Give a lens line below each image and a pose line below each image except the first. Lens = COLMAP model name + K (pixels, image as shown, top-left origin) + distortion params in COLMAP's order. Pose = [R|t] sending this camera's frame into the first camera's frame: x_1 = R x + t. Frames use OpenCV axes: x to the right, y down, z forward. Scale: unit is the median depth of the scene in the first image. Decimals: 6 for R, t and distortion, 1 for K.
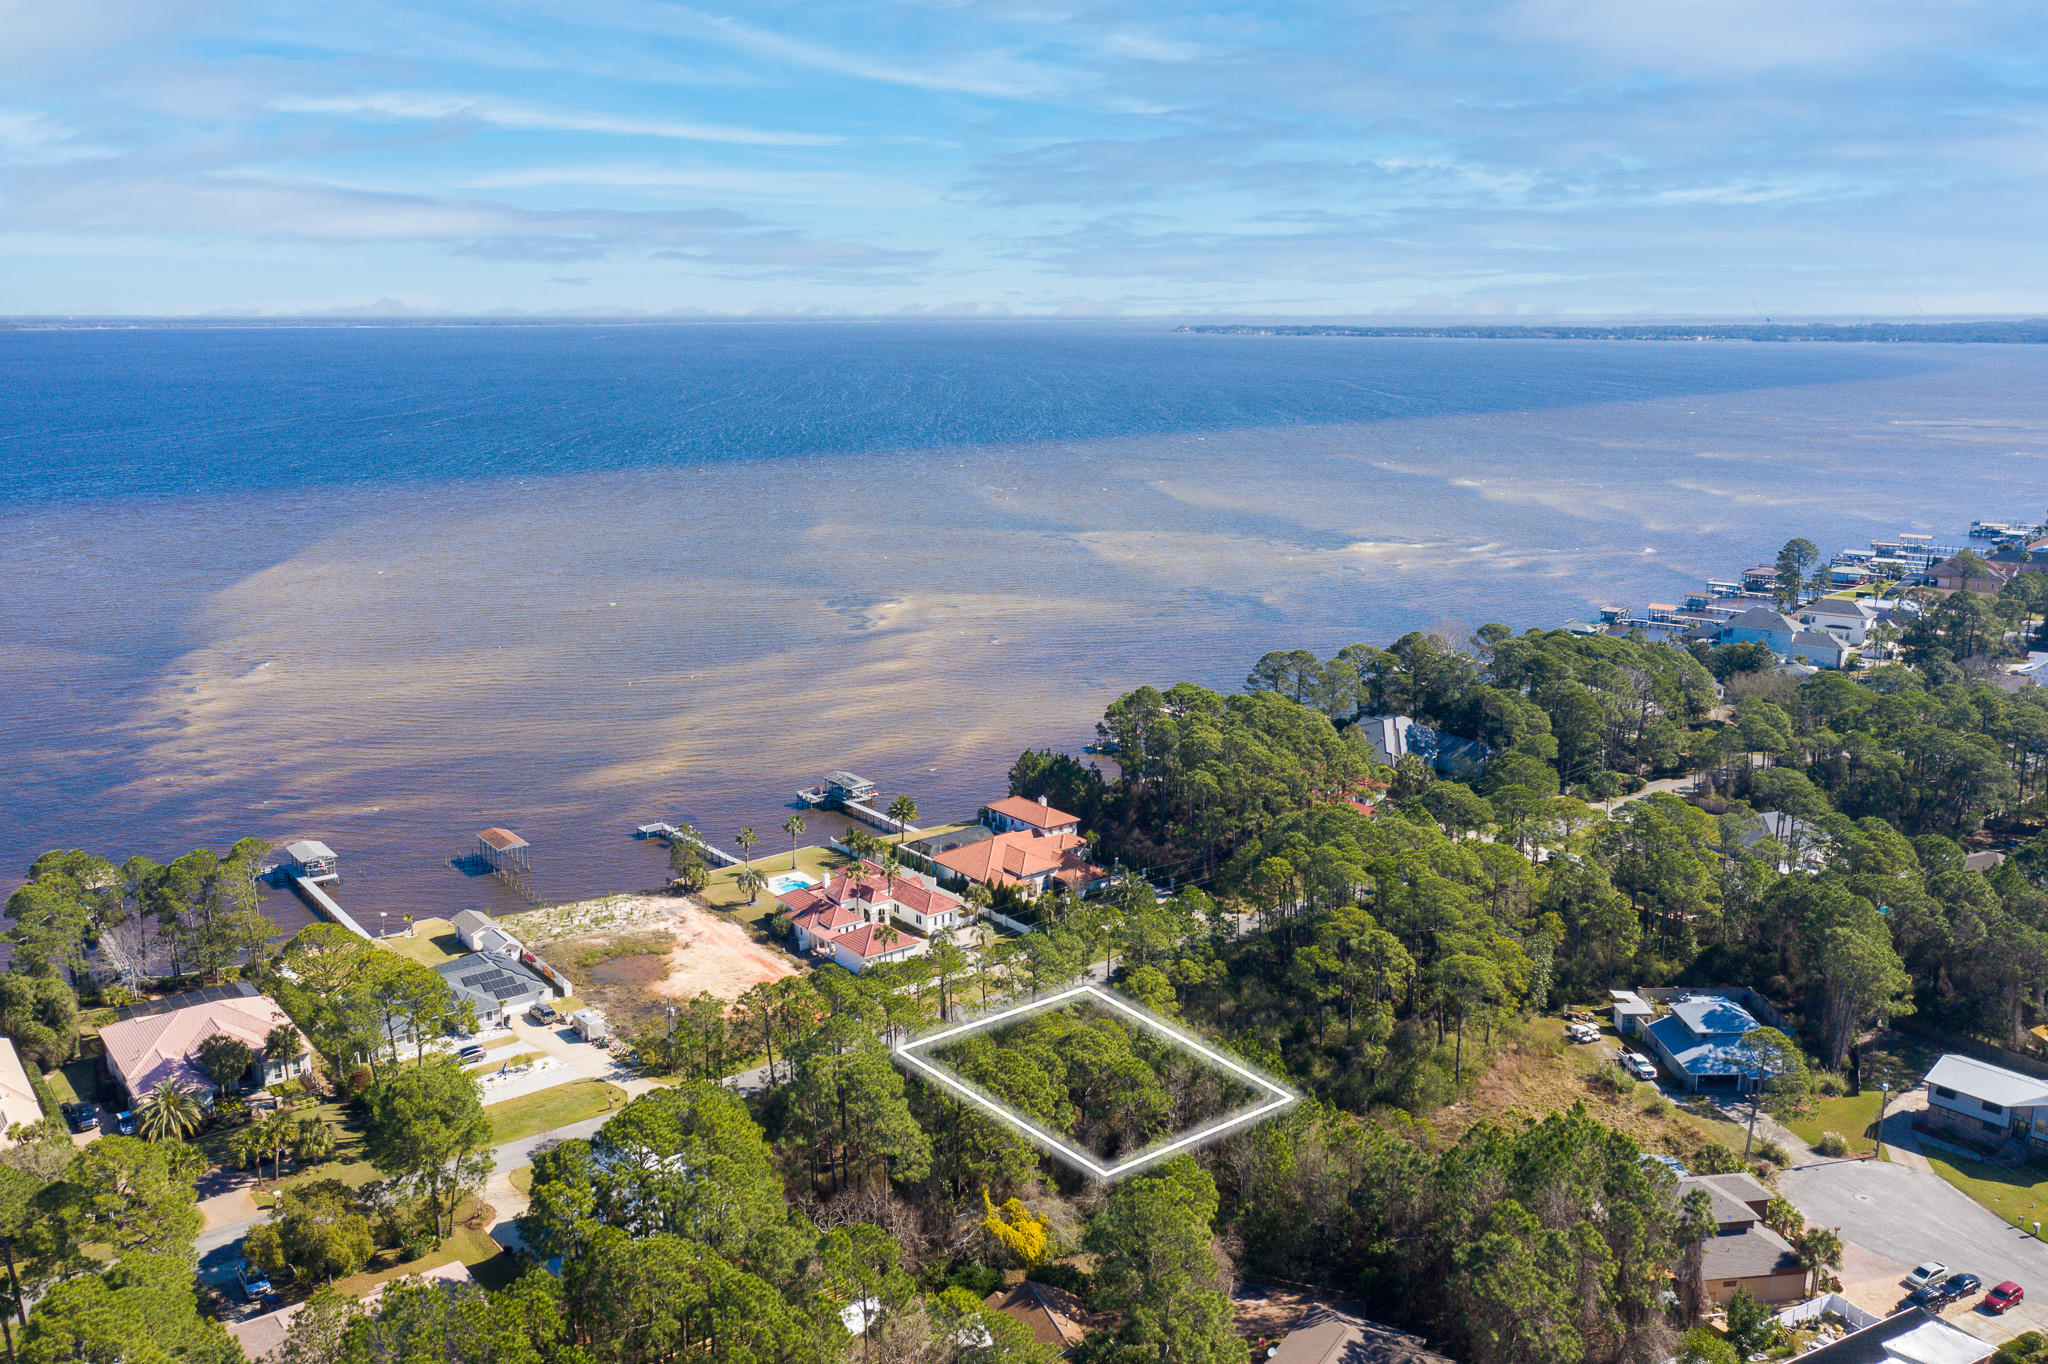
lens RADIAL K [[1644.4, 0, 1019.7], [0, 1644.4, 634.1], [0, 0, 1]] dist [-0.005043, 0.000539]
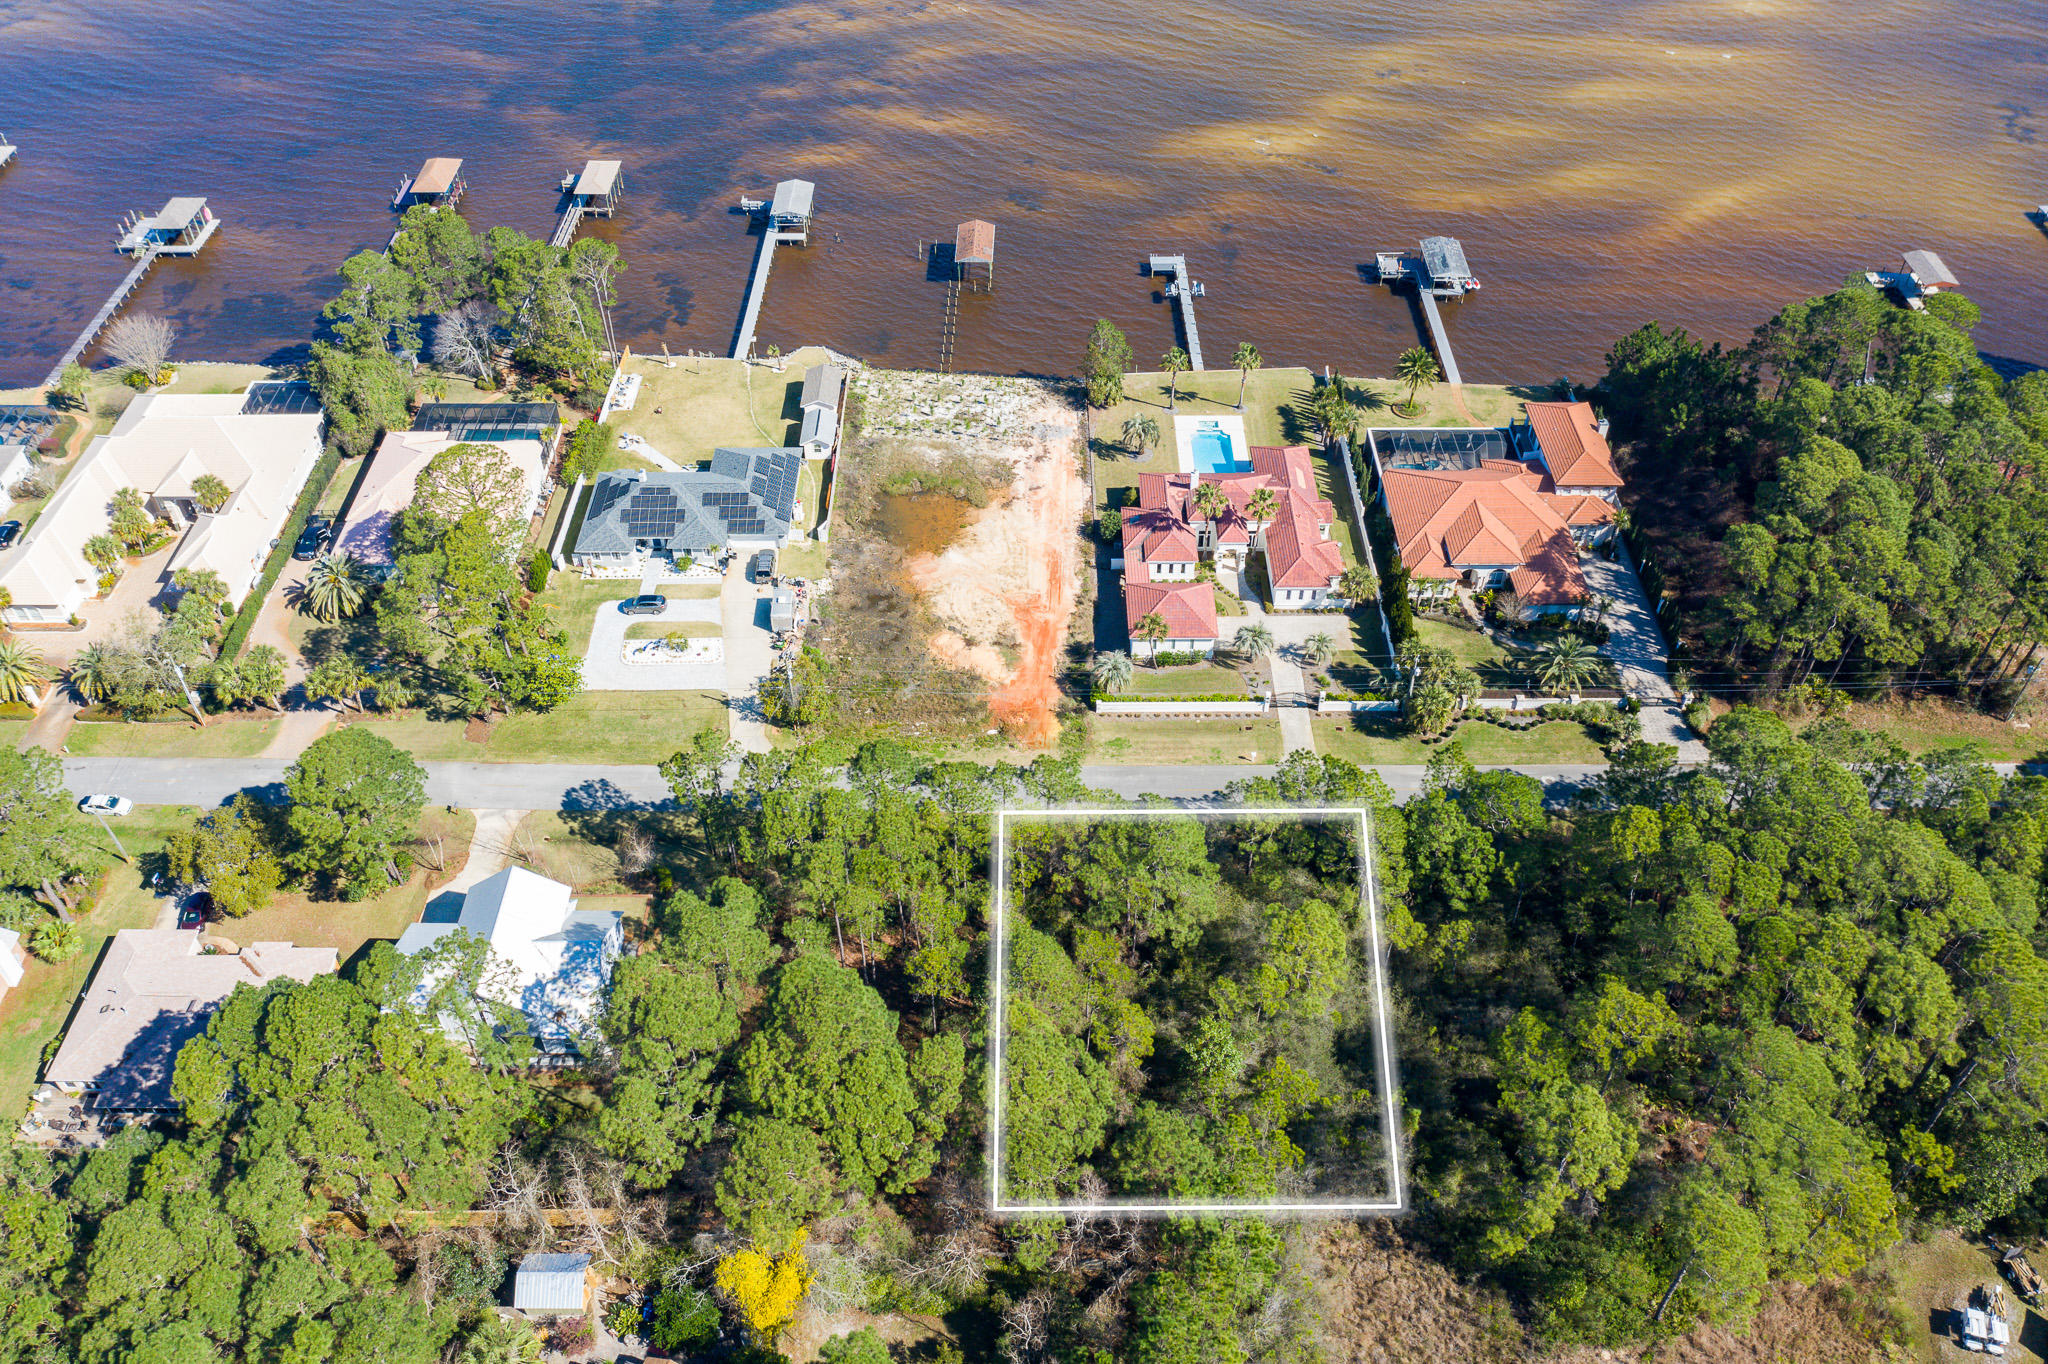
lens RADIAL K [[1635.6, 0, 1024.0], [0, 1635.6, 682.0], [0, 0, 1]] dist [-0.004602, -0.002055]
pose [[0.790934, 0.418308, -0.446588, 0.191755], [-0.111205, 0.815949, 0.567328, -0.188410], [0.601711, -0.399057, 0.691880, 0.401413]]
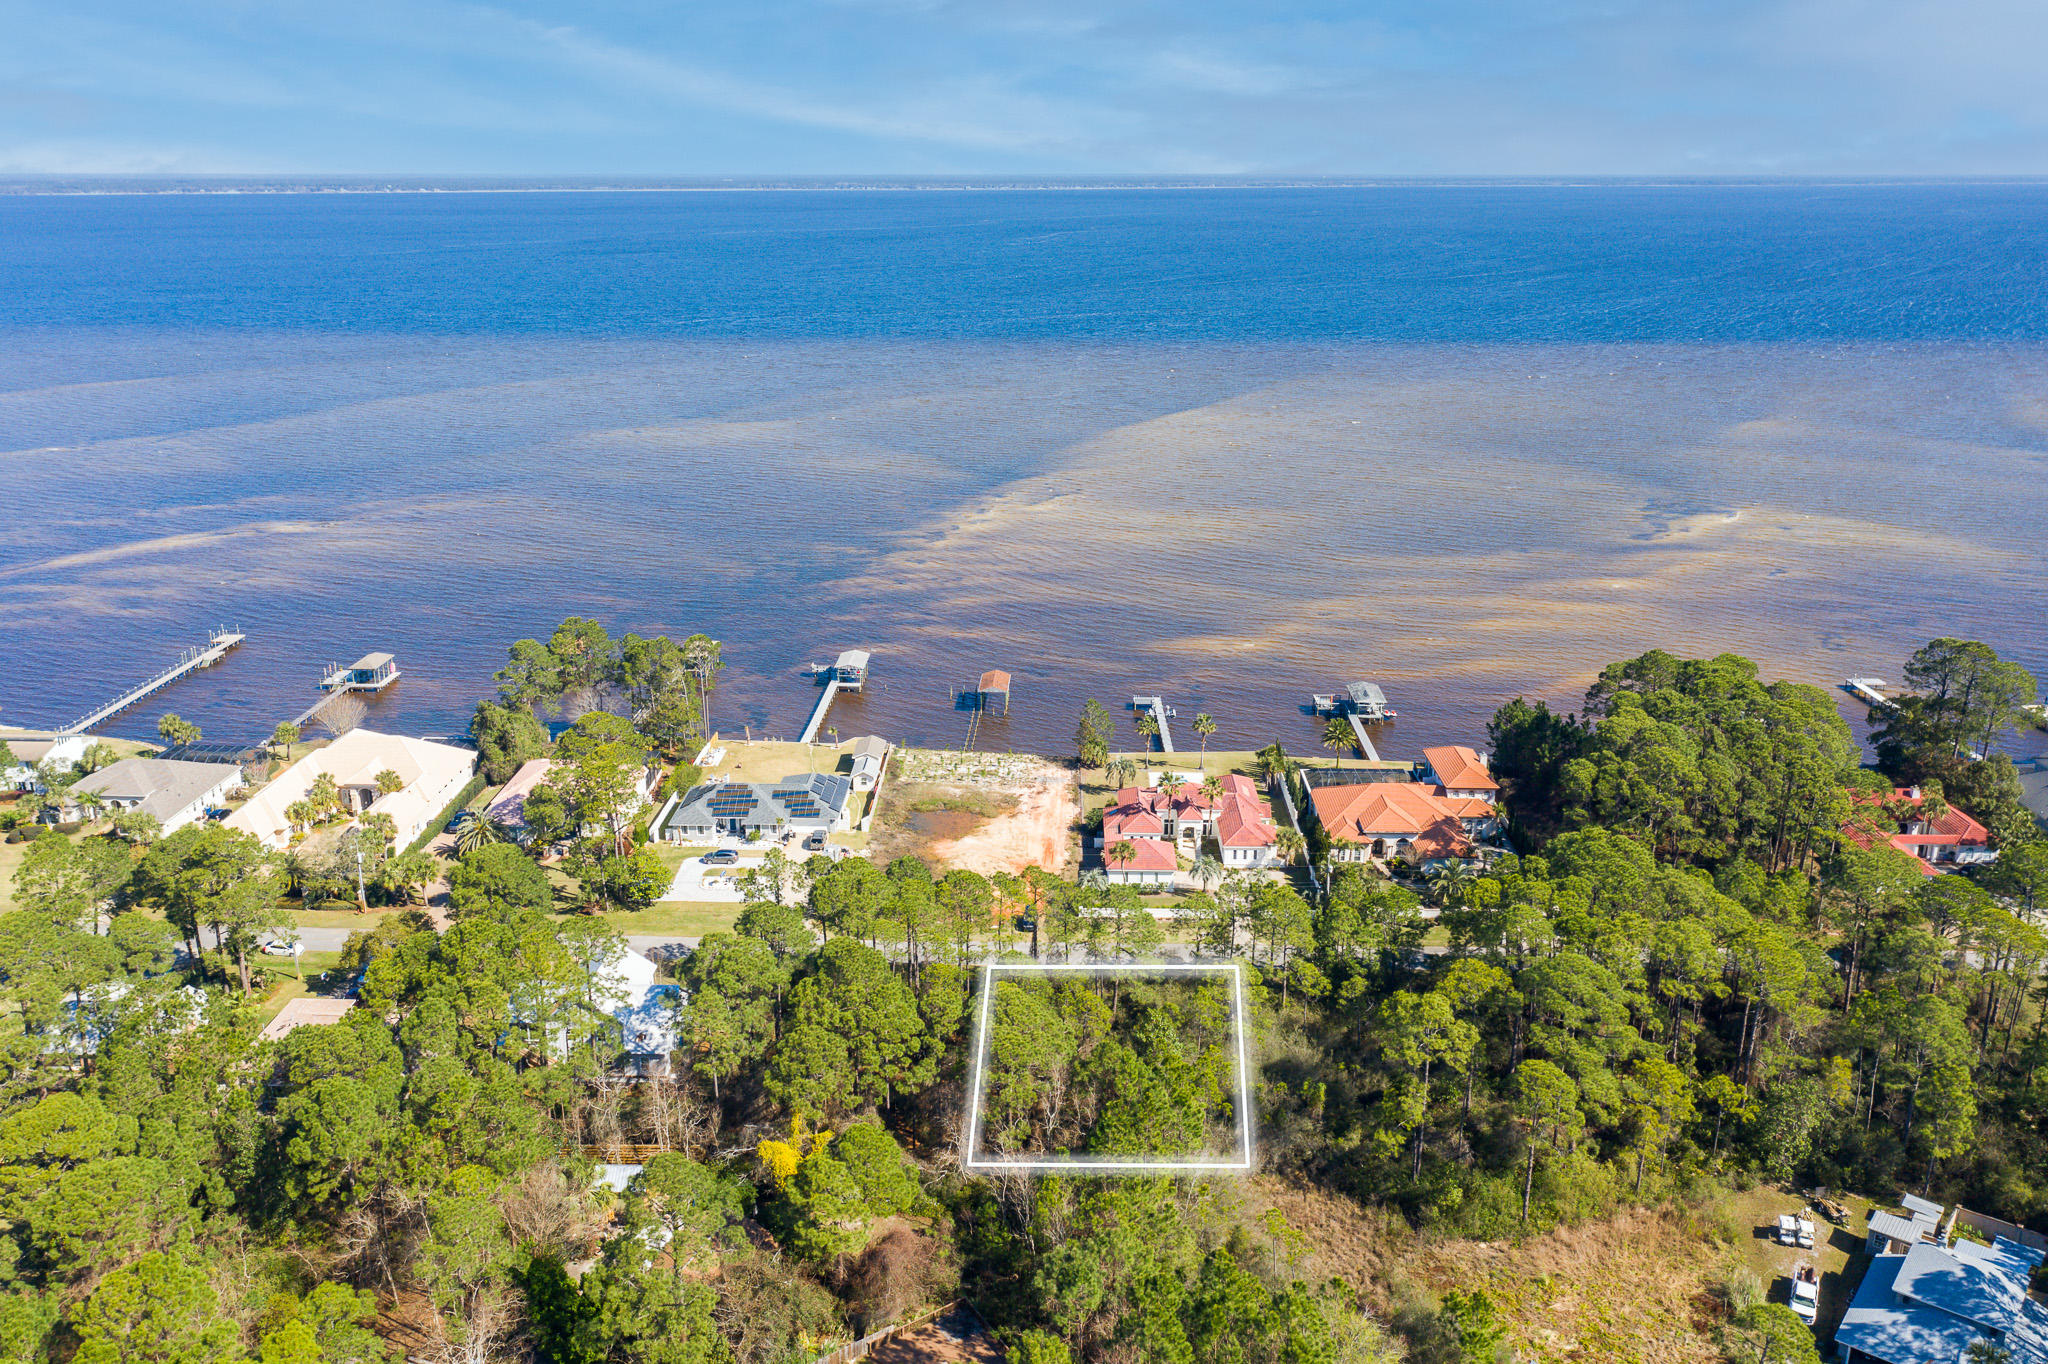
lens RADIAL K [[1644.4, 0, 1019.7], [0, 1644.4, 634.1], [0, 0, 1]] dist [-0.005043, 0.000539]
pose [[0.775399, 0.171584, -0.607713, 0.380550], [-0.120812, 0.984908, 0.123935, -0.043604], [0.619807, -0.022680, 0.784426, 0.207608]]
